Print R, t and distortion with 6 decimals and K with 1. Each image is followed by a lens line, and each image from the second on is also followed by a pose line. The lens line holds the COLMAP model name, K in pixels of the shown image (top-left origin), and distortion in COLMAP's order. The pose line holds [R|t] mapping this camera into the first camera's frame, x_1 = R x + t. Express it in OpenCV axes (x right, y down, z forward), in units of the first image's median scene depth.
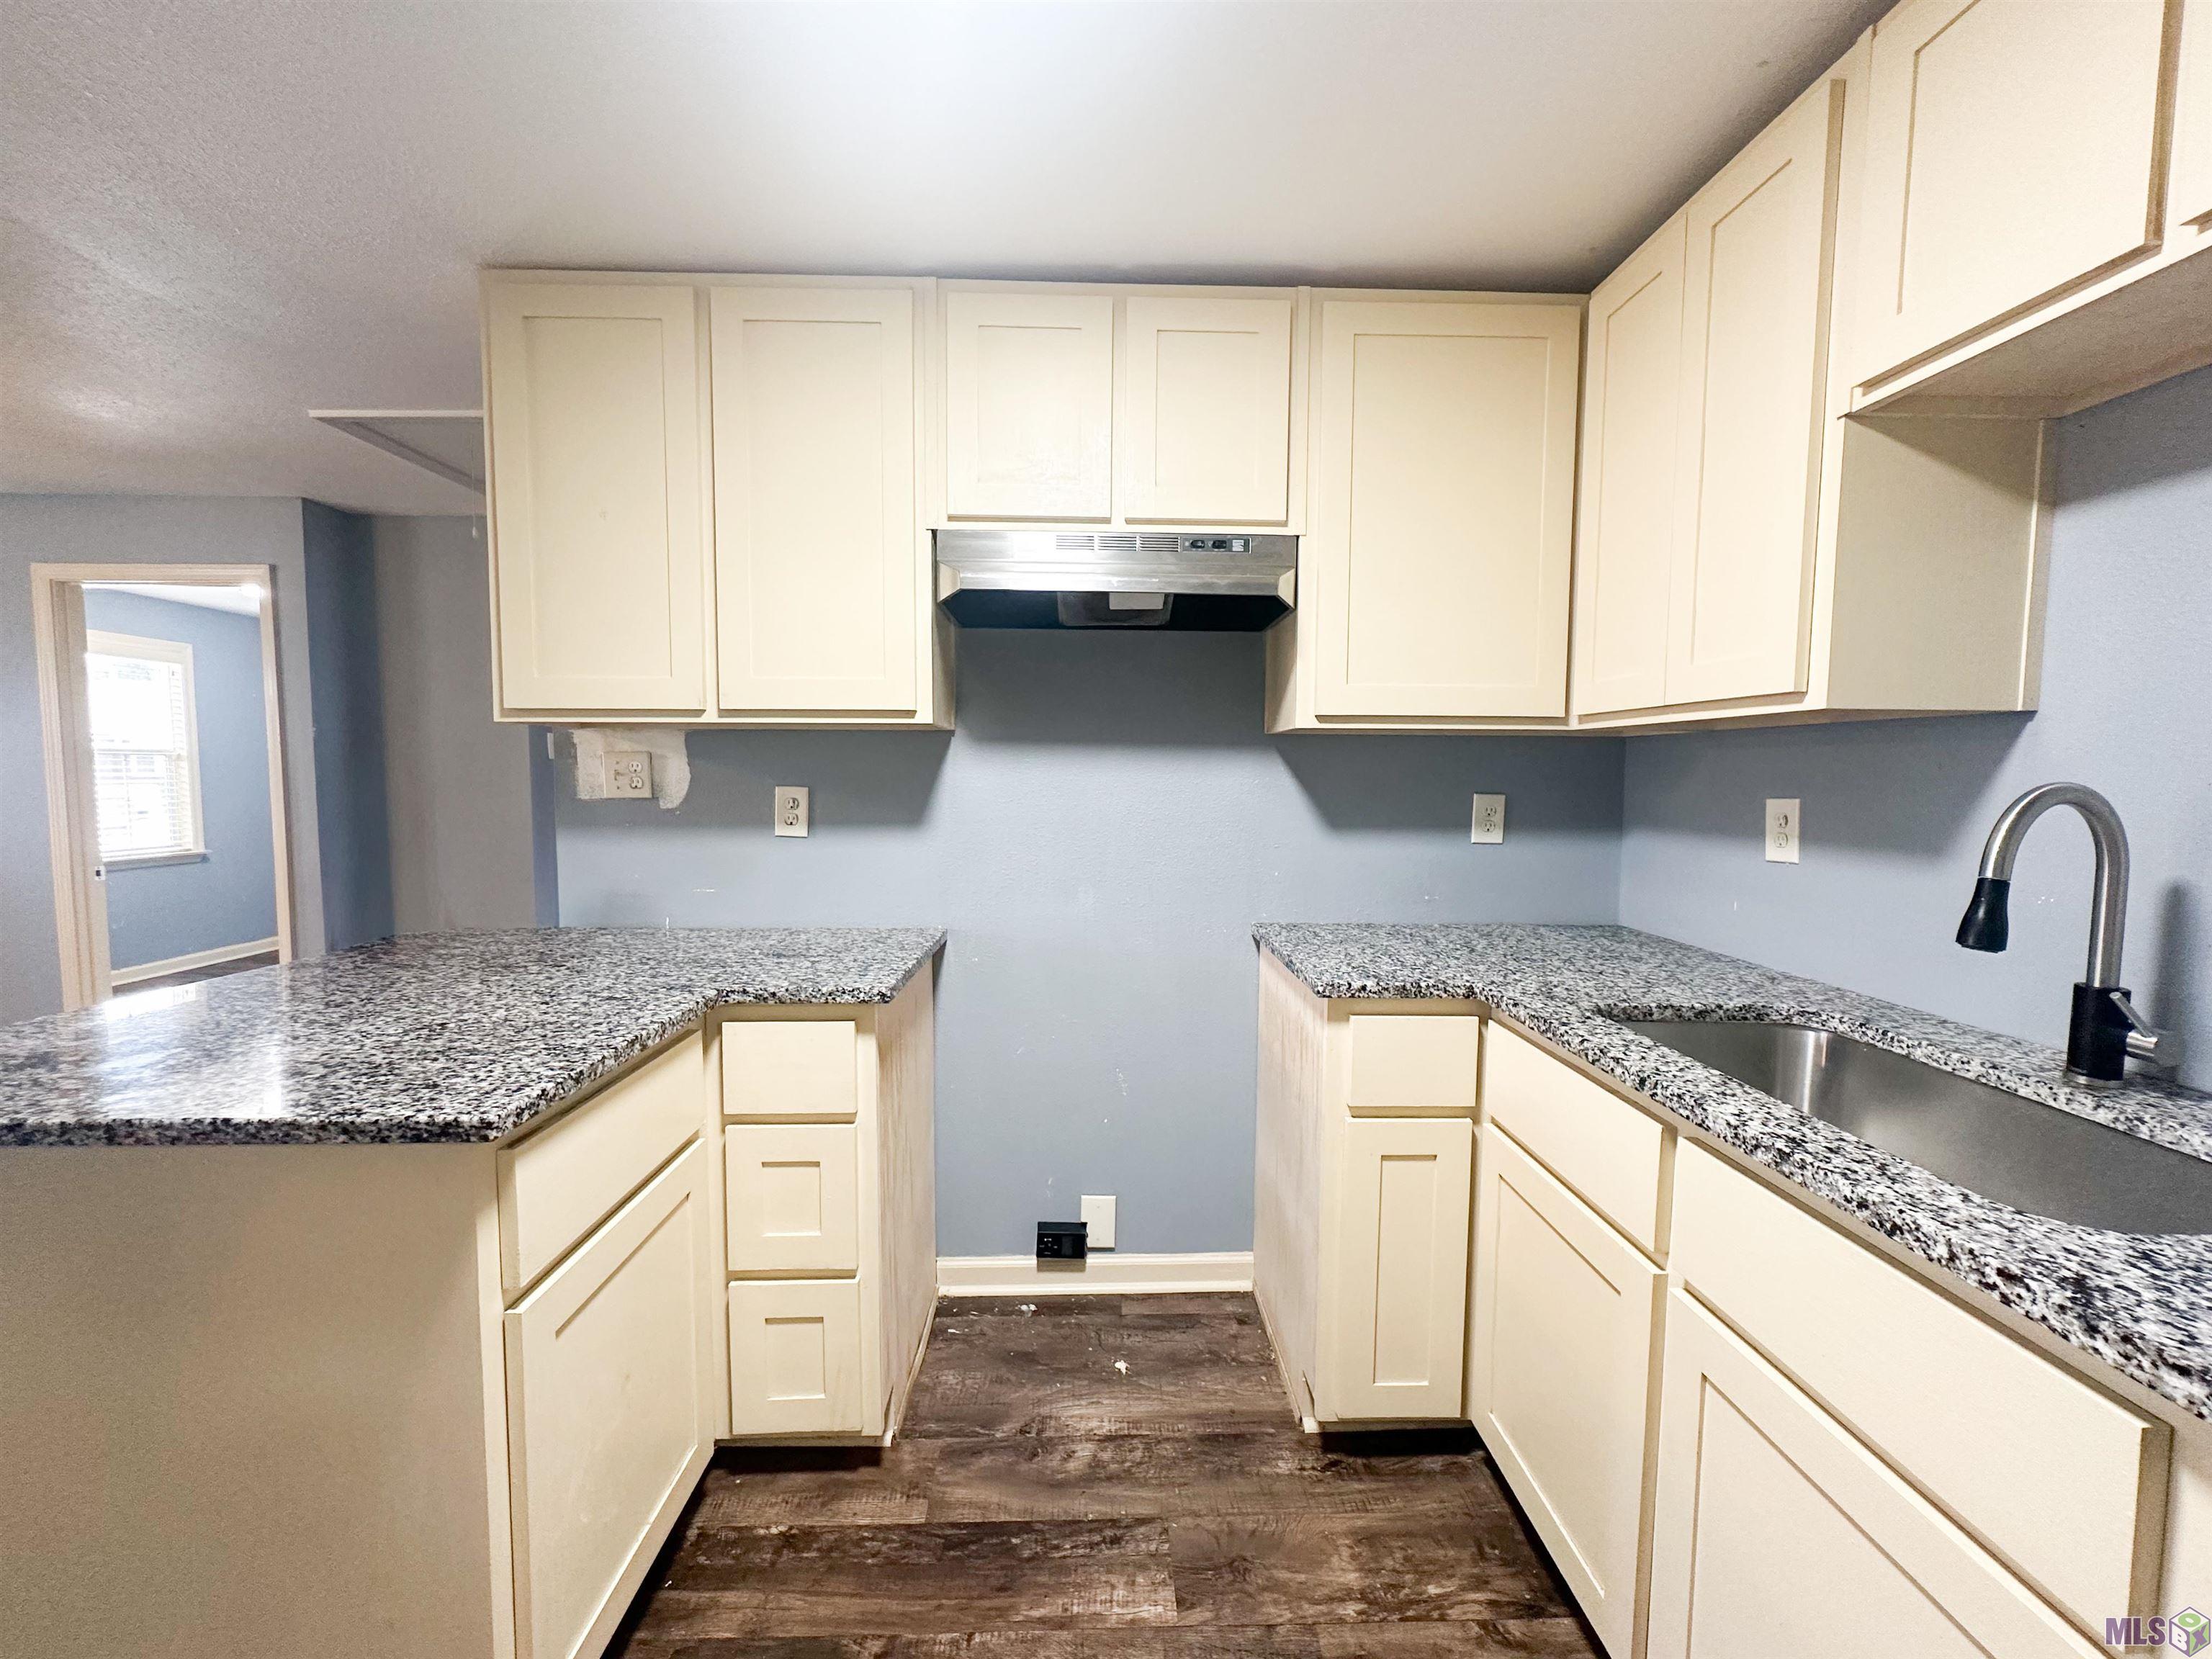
lens RADIAL K [[887.5, 0, 1109.5], [0, 887.5, 827.8], [0, 0, 1]] dist [-0.000424, -0.000063]
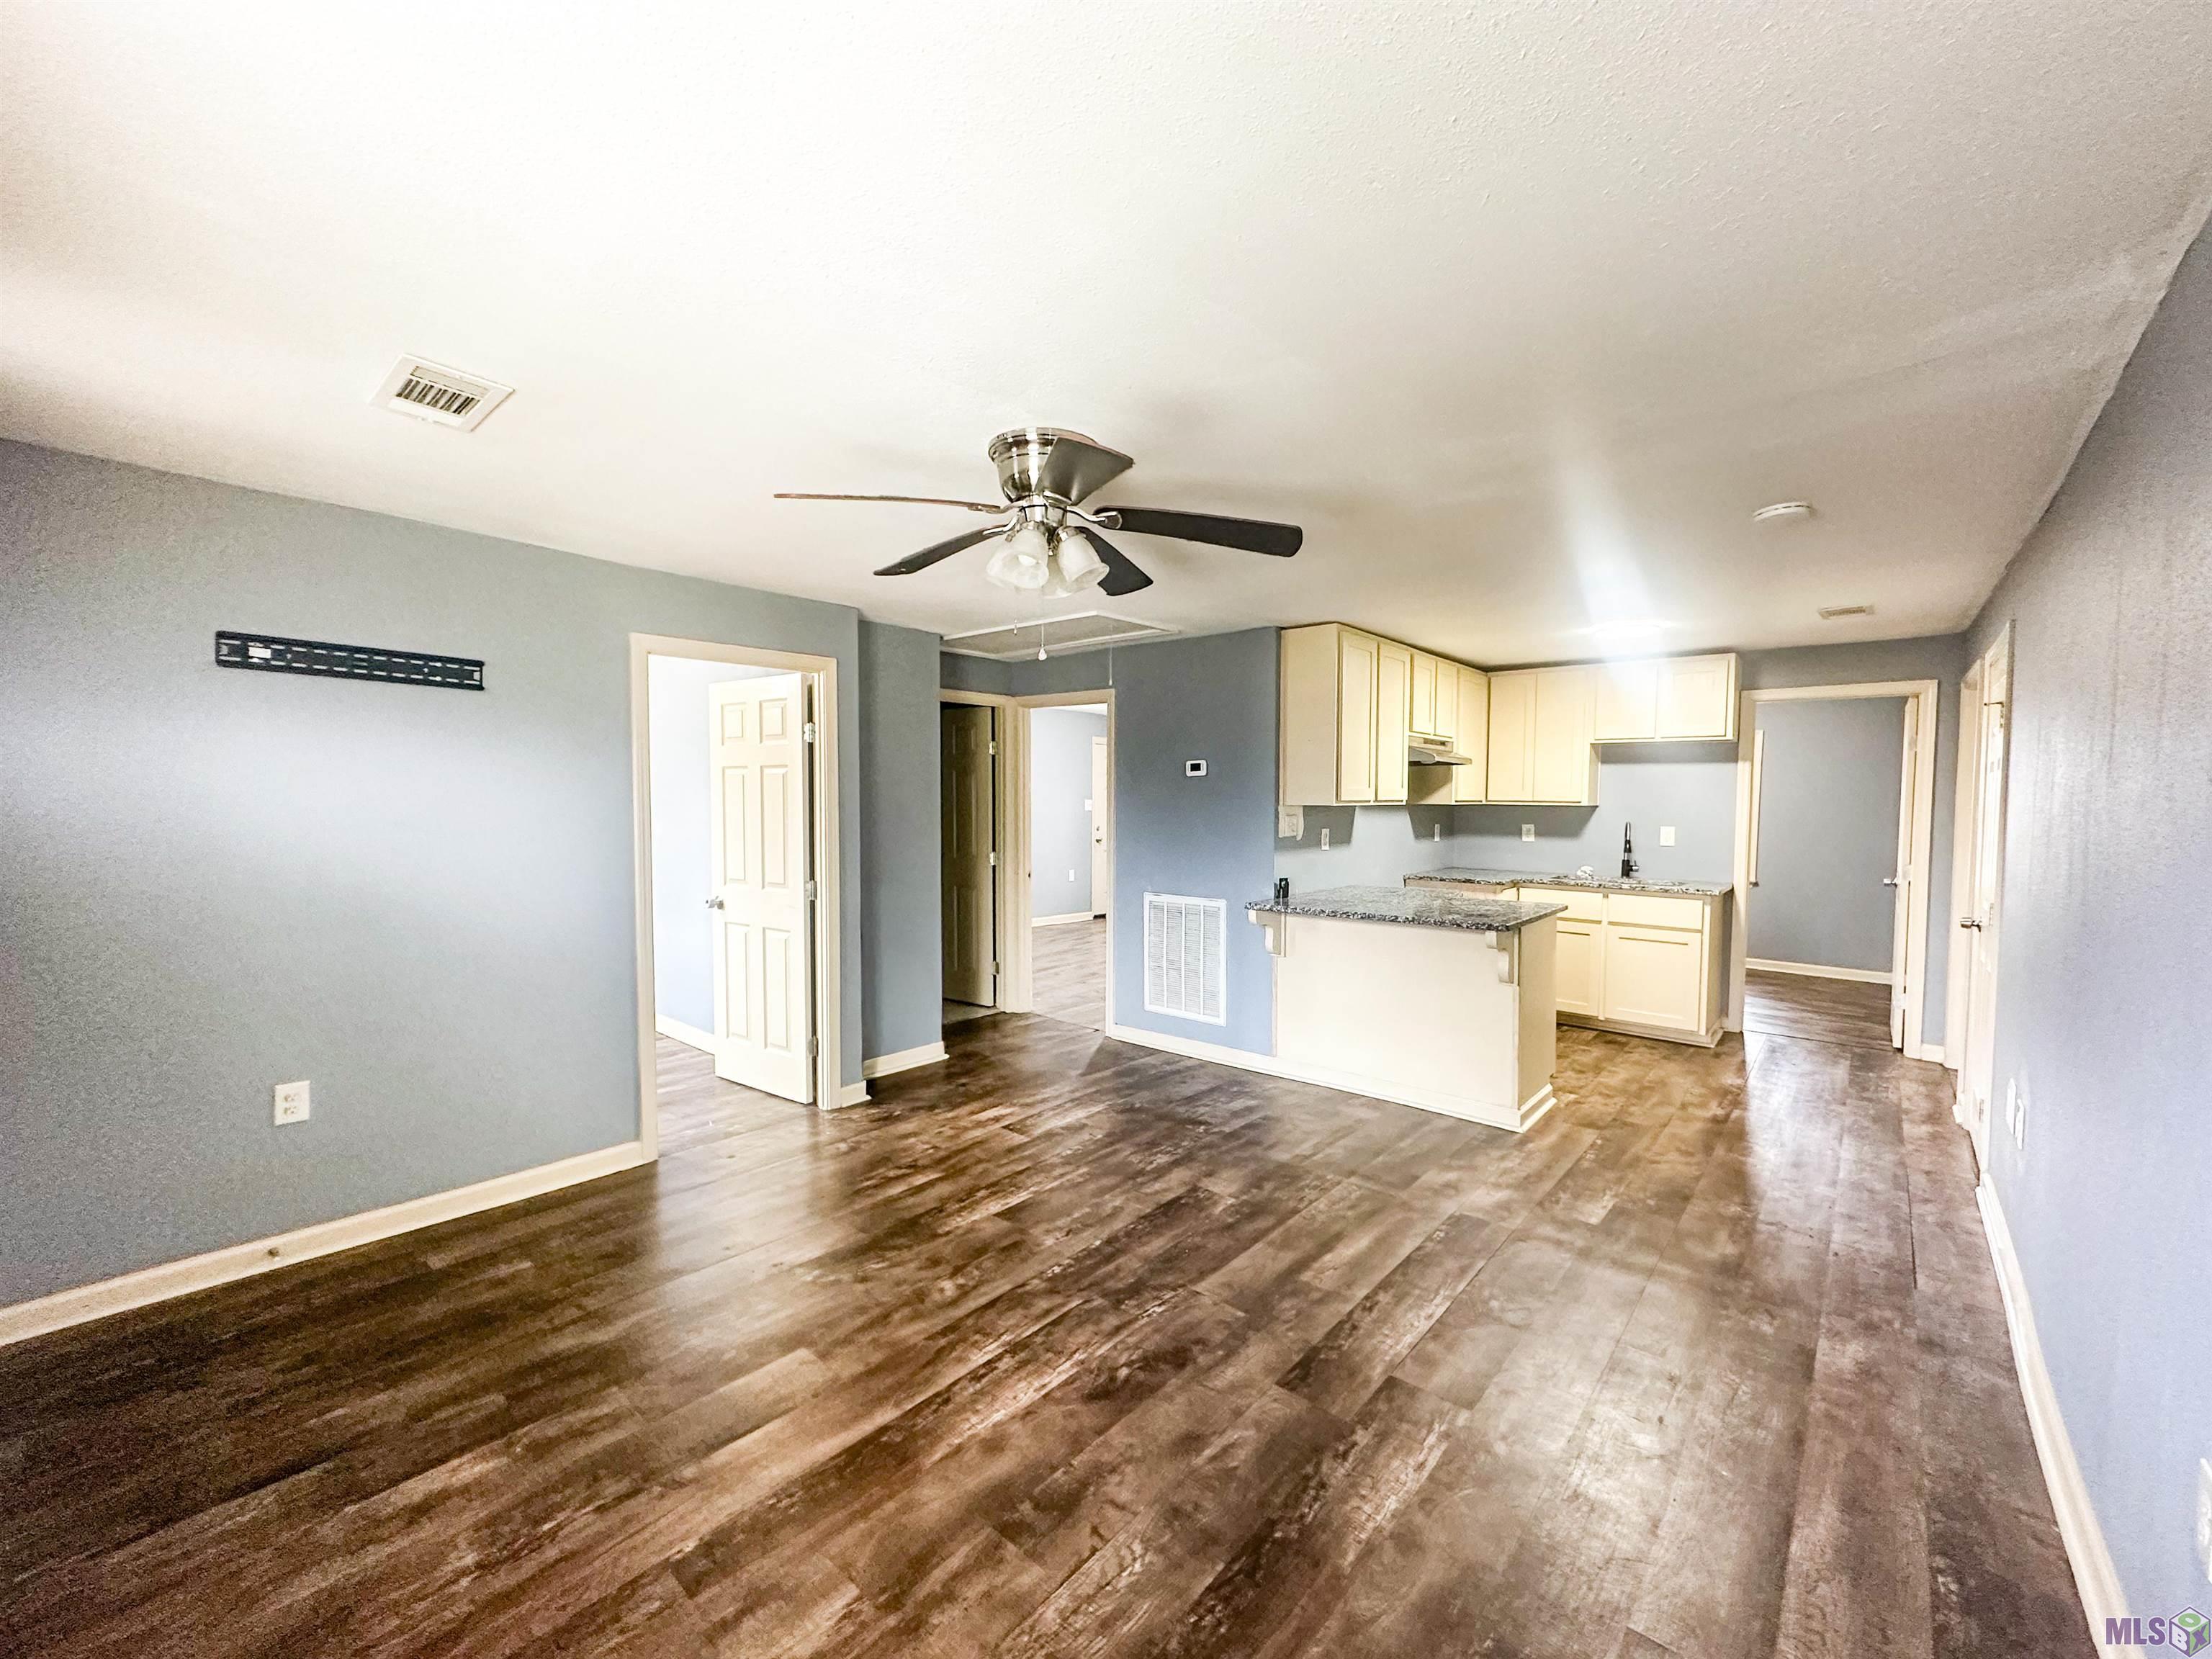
lens RADIAL K [[887.5, 0, 1109.5], [0, 887.5, 827.8], [0, 0, 1]] dist [-0.000424, -0.000063]
pose [[0.675229, -0.028480, 0.737059, -3.094222], [0.041341, 0.999145, 0.000733, -0.091997], [-0.736449, 0.029976, 0.675828, -0.198481]]
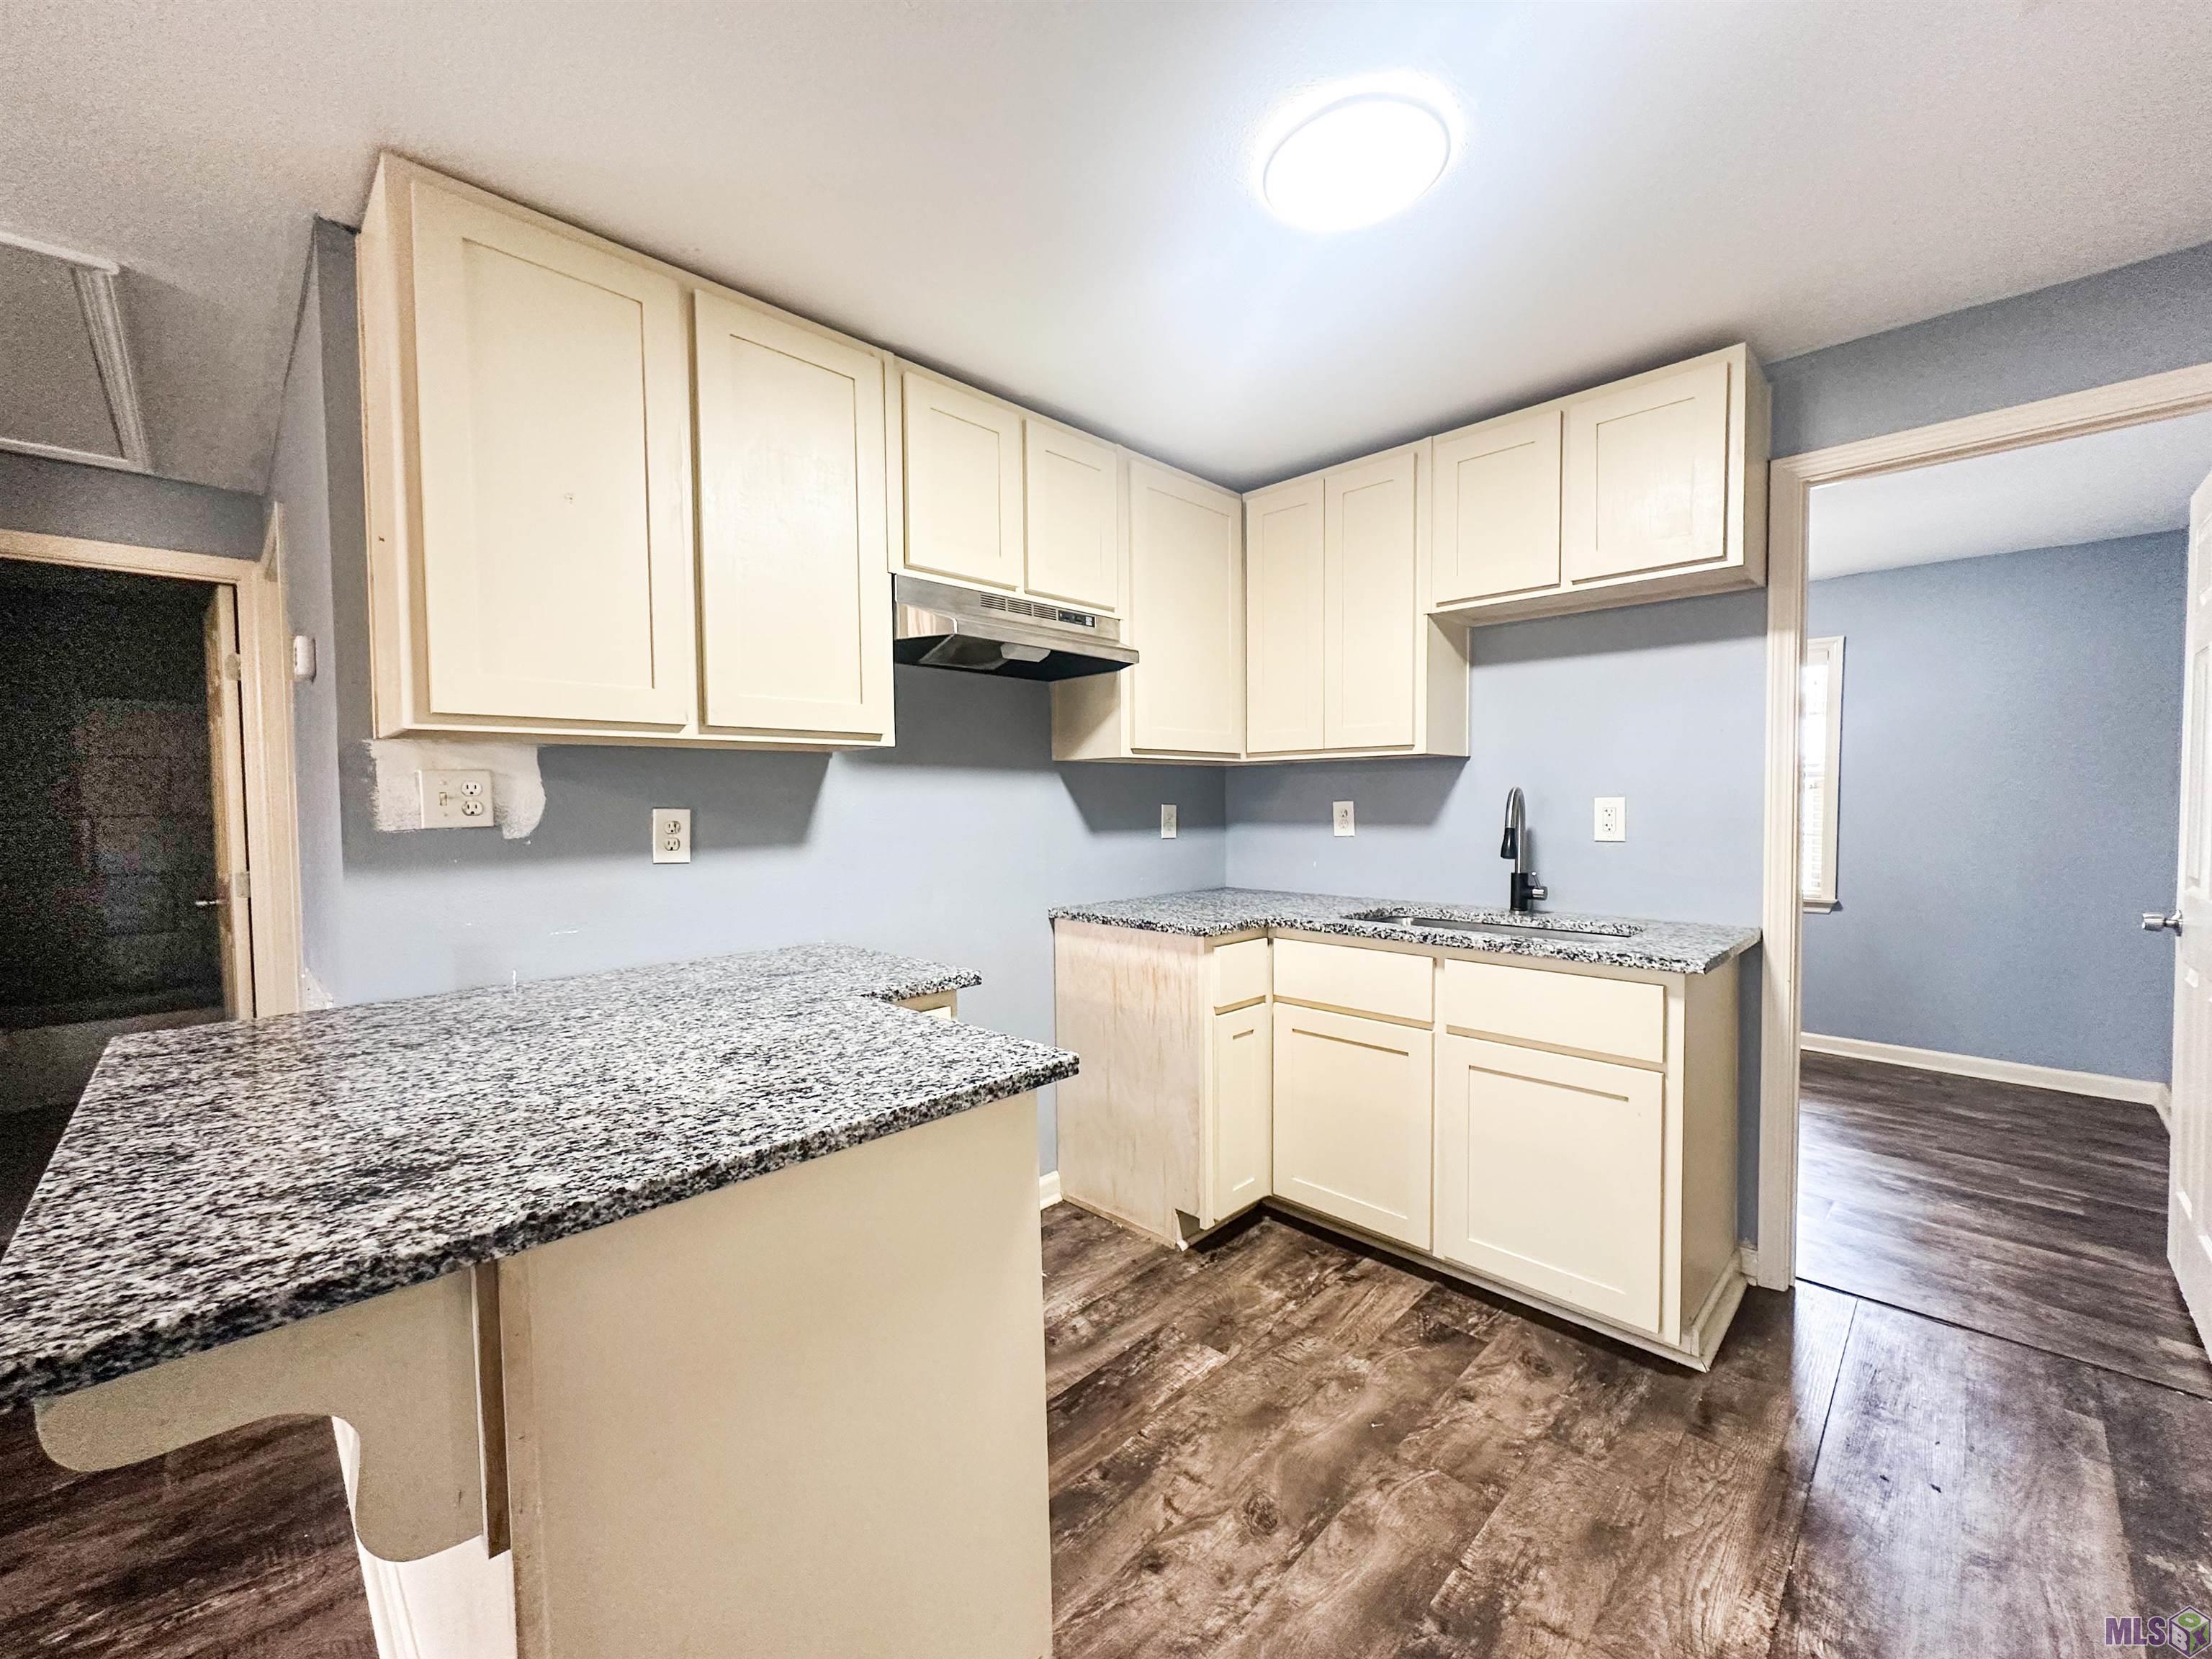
lens RADIAL K [[887.5, 0, 1109.5], [0, 887.5, 827.8], [0, 0, 1]] dist [-0.000424, -0.000063]
pose [[0.720790, -0.035539, 0.692242, -0.843739], [0.057460, 0.998311, -0.008578, 0.009516], [-0.690768, 0.045959, 0.721615, 0.022077]]
